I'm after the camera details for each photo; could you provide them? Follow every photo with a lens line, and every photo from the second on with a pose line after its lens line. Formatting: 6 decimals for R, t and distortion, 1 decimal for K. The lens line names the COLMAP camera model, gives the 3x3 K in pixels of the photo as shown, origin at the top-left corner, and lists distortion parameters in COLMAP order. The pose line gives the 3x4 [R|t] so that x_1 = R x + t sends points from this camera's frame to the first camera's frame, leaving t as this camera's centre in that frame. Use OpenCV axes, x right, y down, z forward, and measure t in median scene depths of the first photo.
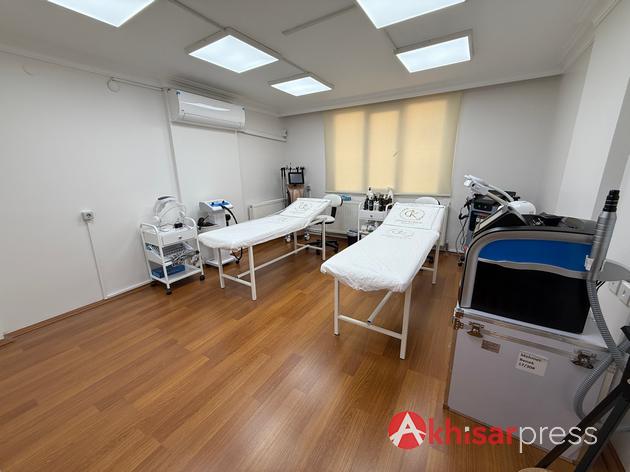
lens RADIAL K [[247.6, 0, 315.0], [0, 247.6, 236.0], [0, 0, 1]] dist [-0.001309, 0.000218]
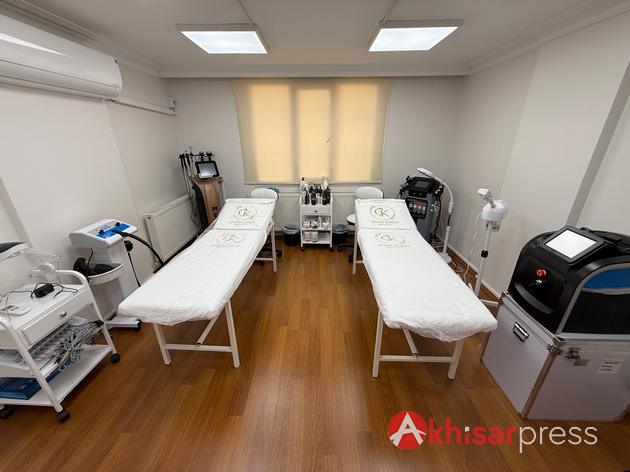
lens RADIAL K [[247.6, 0, 315.0], [0, 247.6, 236.0], [0, 0, 1]] dist [-0.001309, 0.000218]
pose [[0.862129, -0.178462, 0.474220, -0.227490], [0.122947, 0.981630, 0.145899, -0.127889], [-0.491546, -0.067480, 0.868233, 0.217746]]
